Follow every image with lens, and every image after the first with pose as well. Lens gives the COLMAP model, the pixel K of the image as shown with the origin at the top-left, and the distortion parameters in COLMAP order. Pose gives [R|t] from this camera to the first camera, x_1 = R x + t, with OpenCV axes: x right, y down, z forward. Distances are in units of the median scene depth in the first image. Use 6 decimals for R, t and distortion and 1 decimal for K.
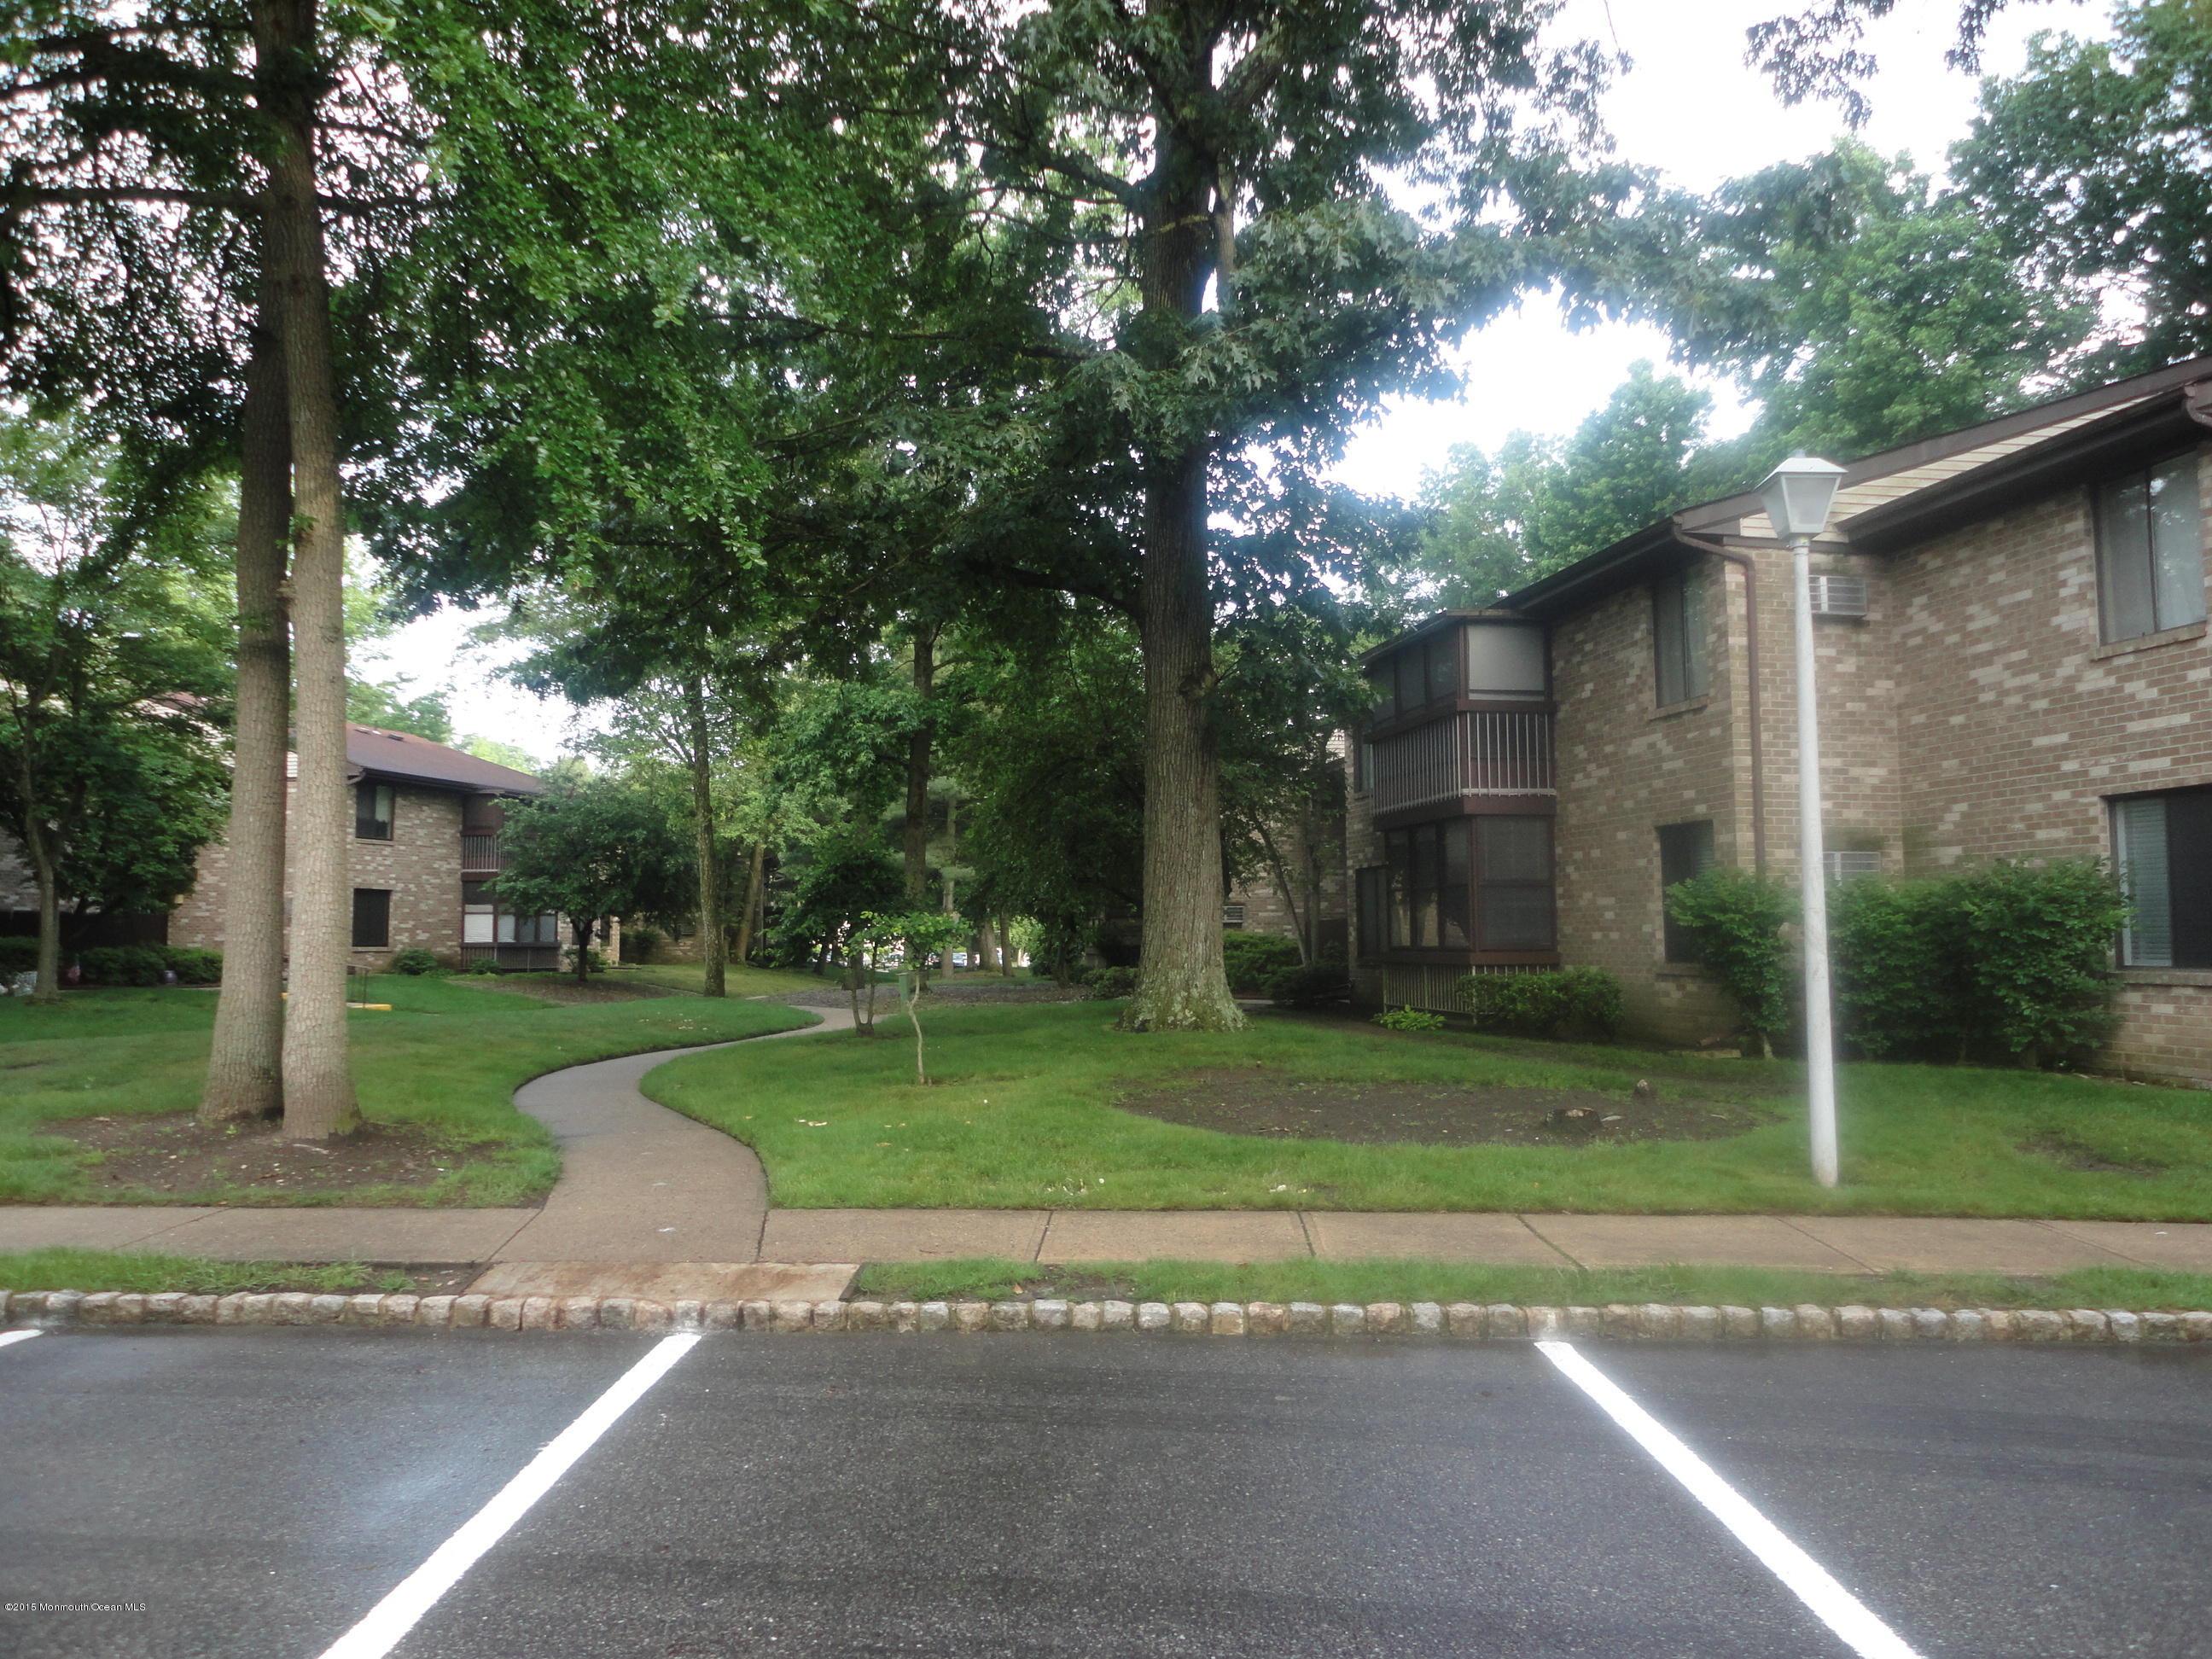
lens RADIAL K [[1572.9, 0, 1103.6], [0, 1572.9, 833.0], [0, 0, 1]] dist [-0.018681, -0.004447]
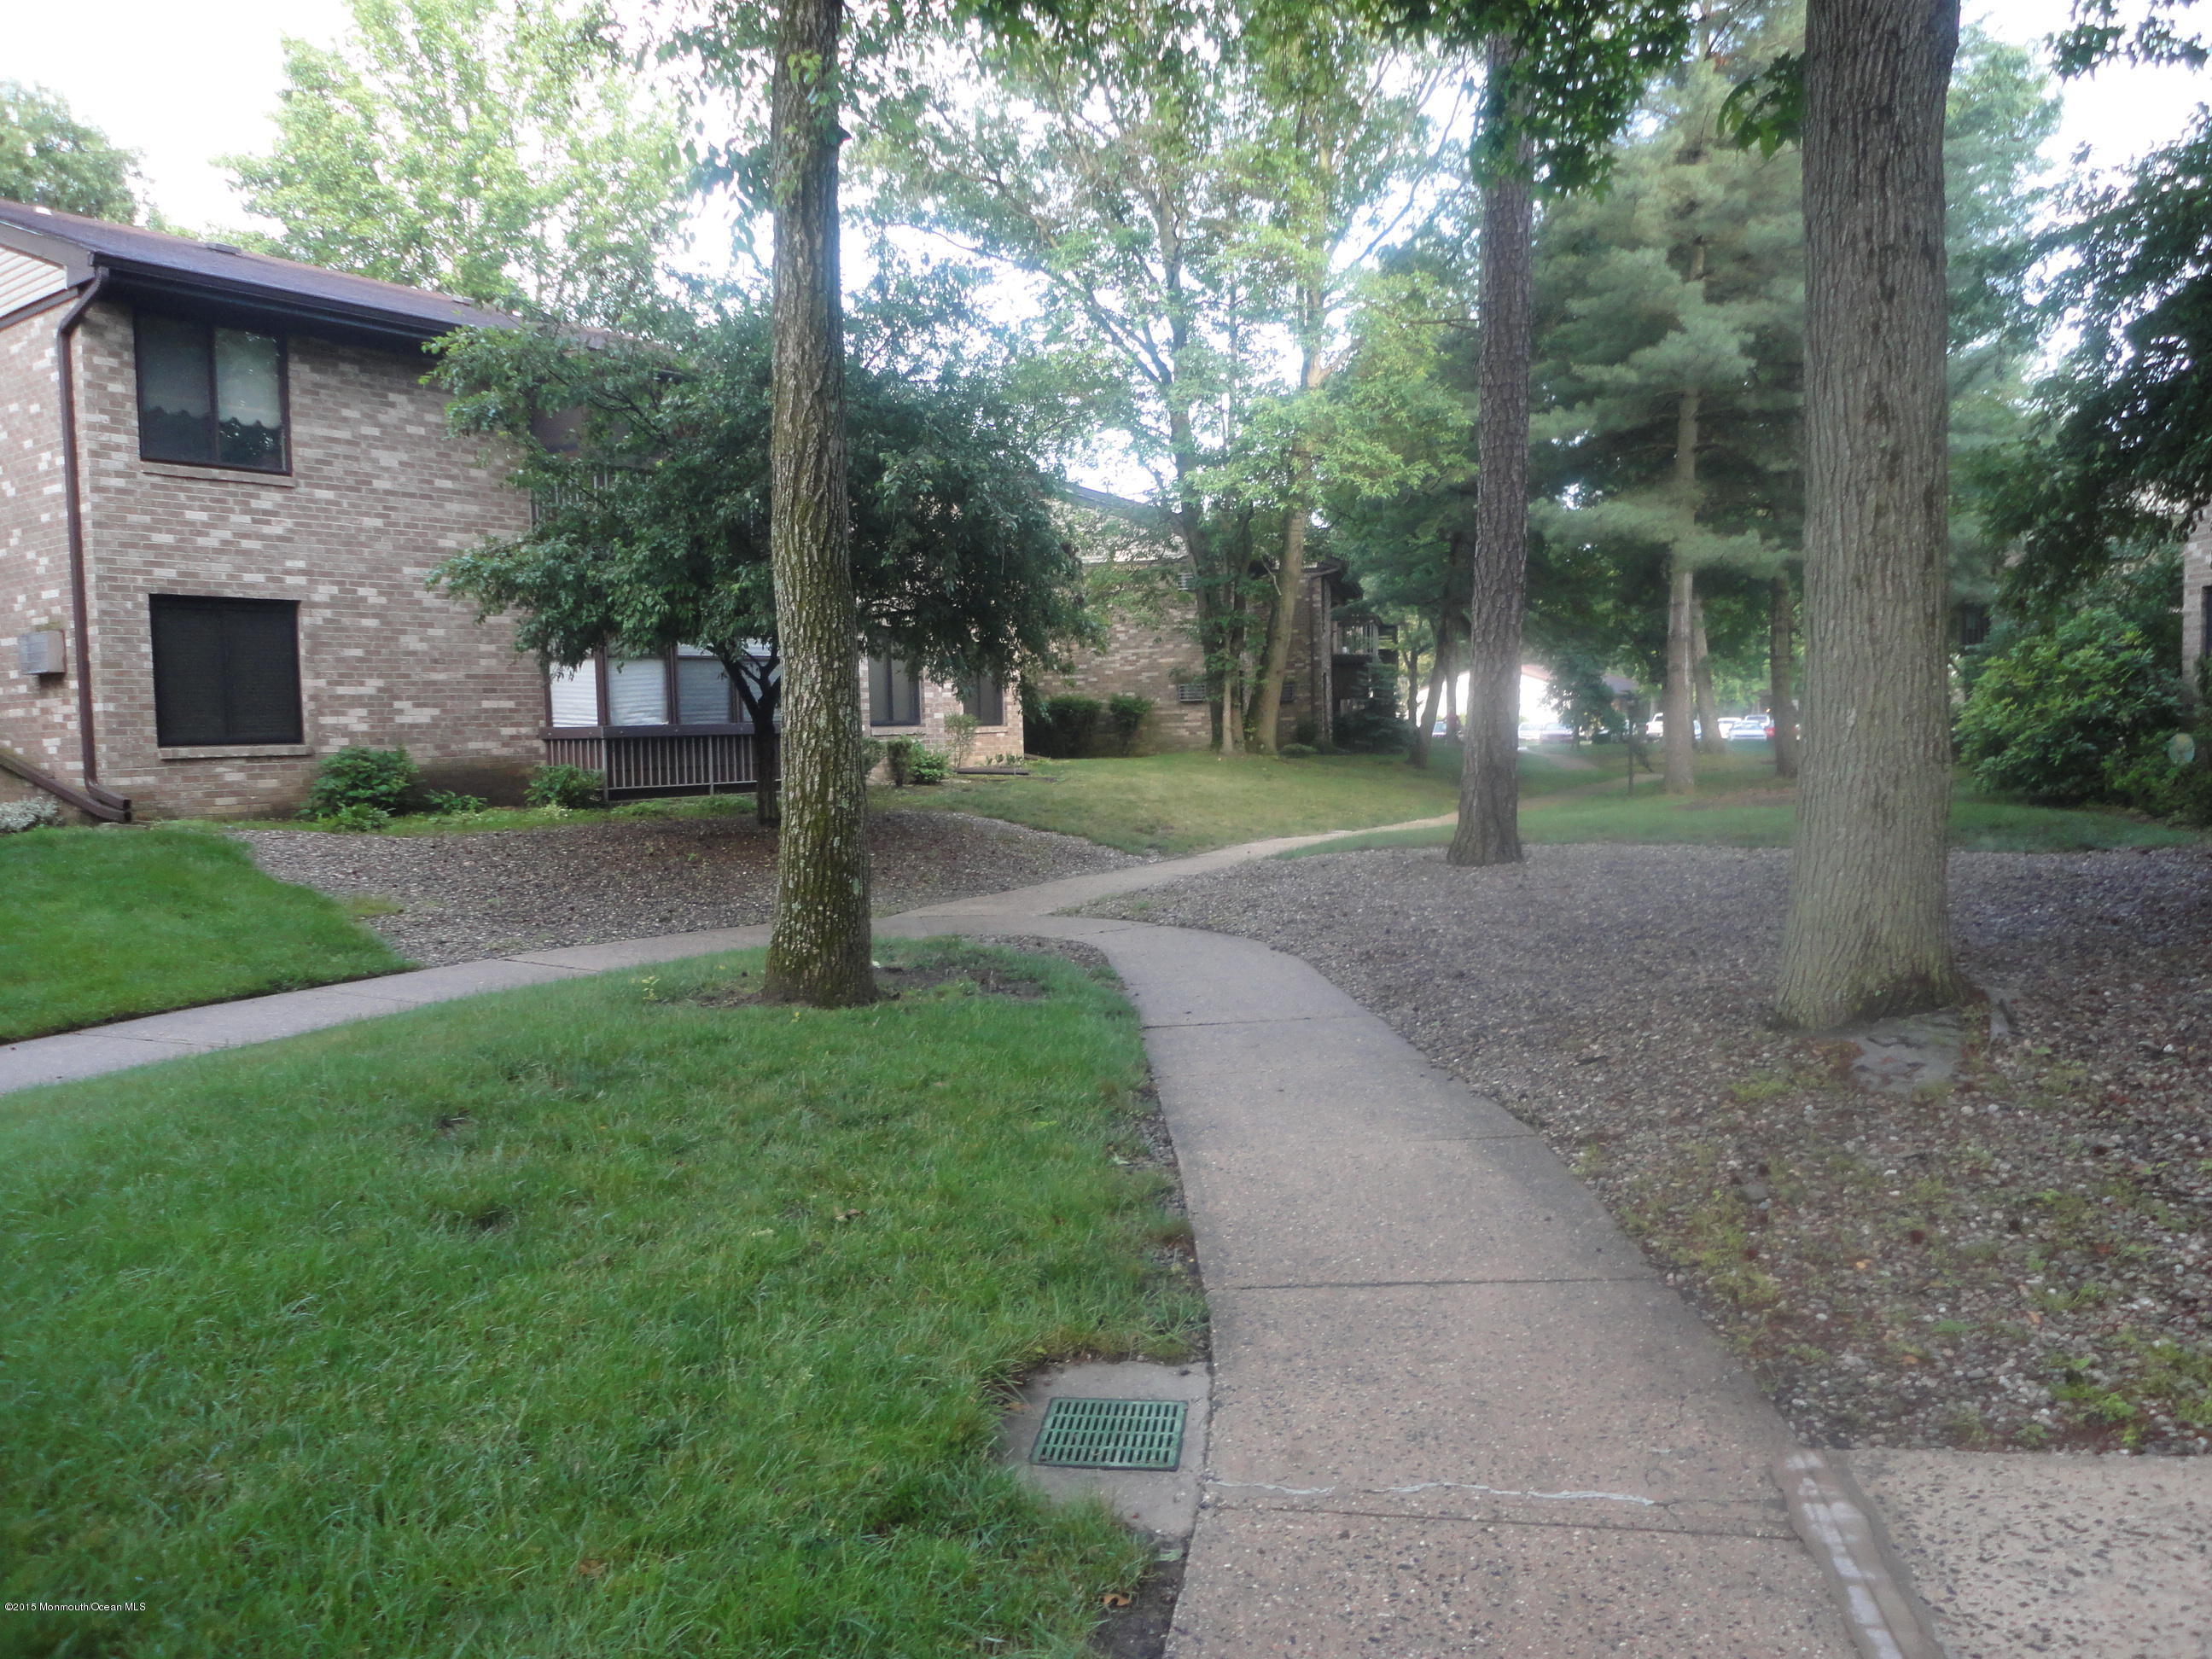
lens RADIAL K [[1572.9, 0, 1103.3], [0, 1572.9, 830.6], [0, 0, 1]] dist [-0.018681, -0.004447]
pose [[0.925757, 0.009230, -0.378007, -0.114237], [0.046057, 0.989506, 0.136957, 0.048810], [0.375305, -0.144199, 0.915616, 0.701282]]
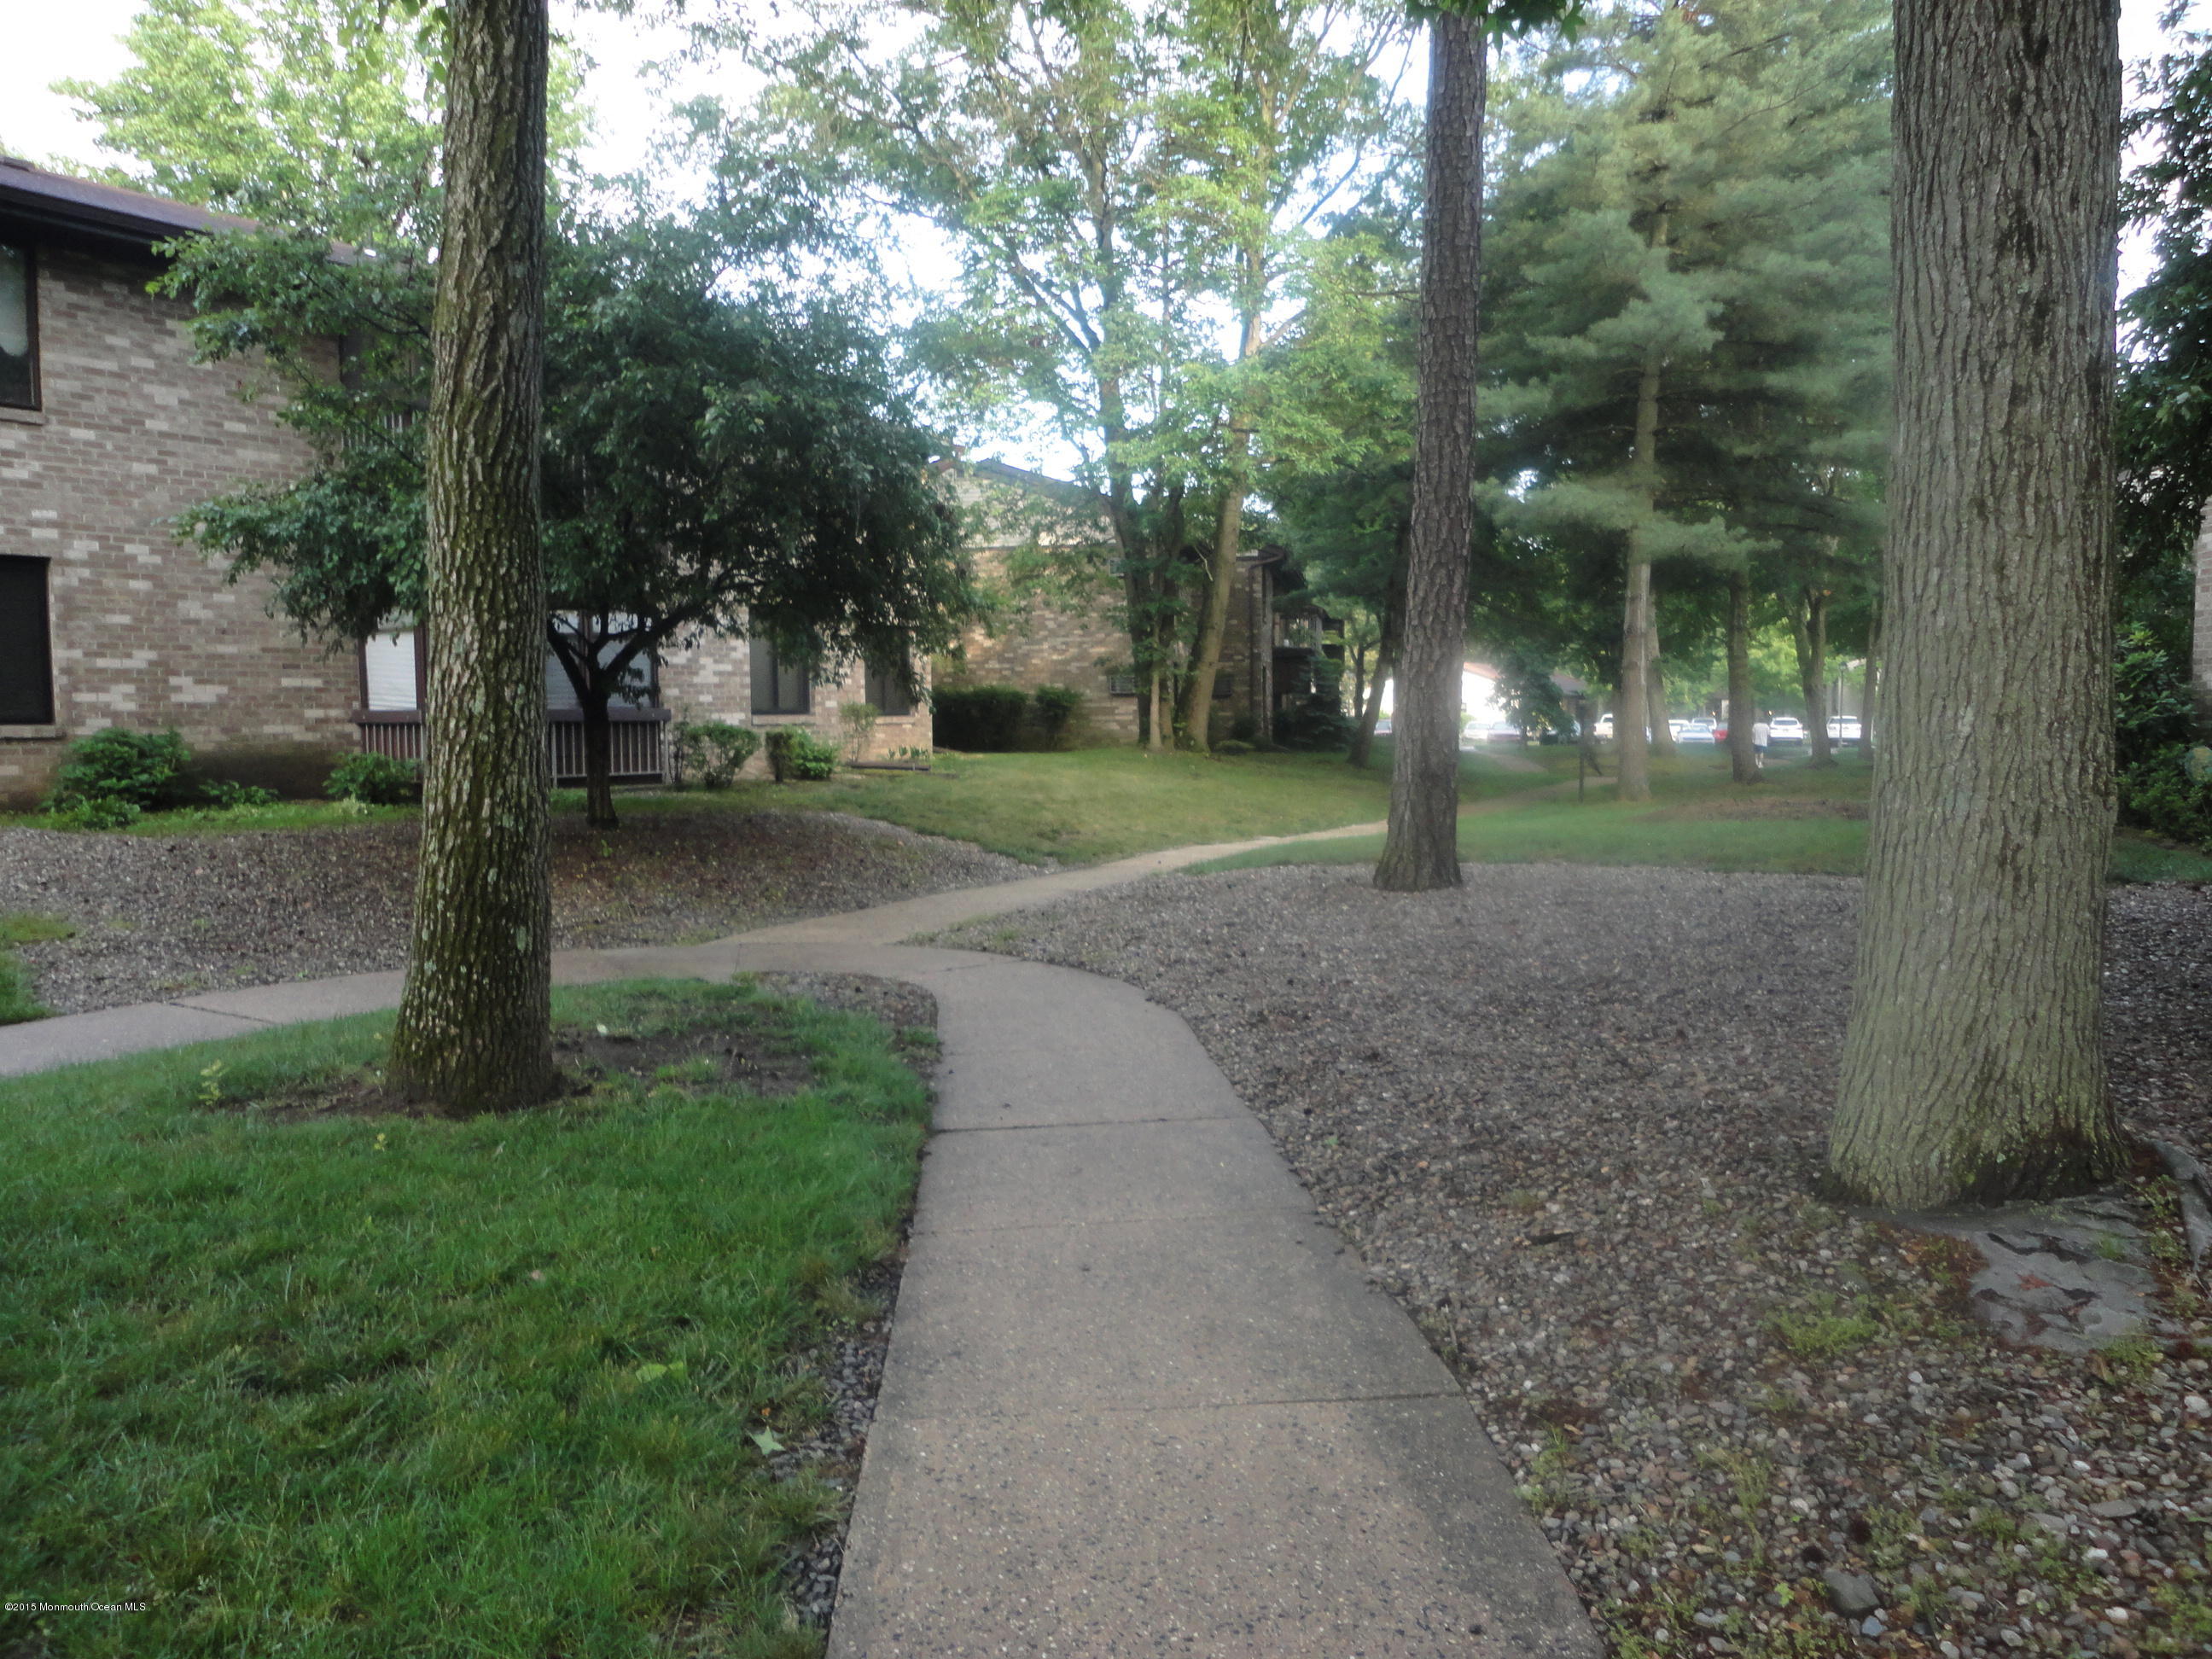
lens RADIAL K [[1572.9, 0, 1105.4], [0, 1572.9, 830.1], [0, 0, 1]] dist [-0.018681, -0.004447]
pose [[0.937720, 0.023331, -0.346608, -0.119939], [0.027979, 0.989429, 0.142296, 0.052962], [0.346264, -0.143132, 0.927154, 0.753651]]
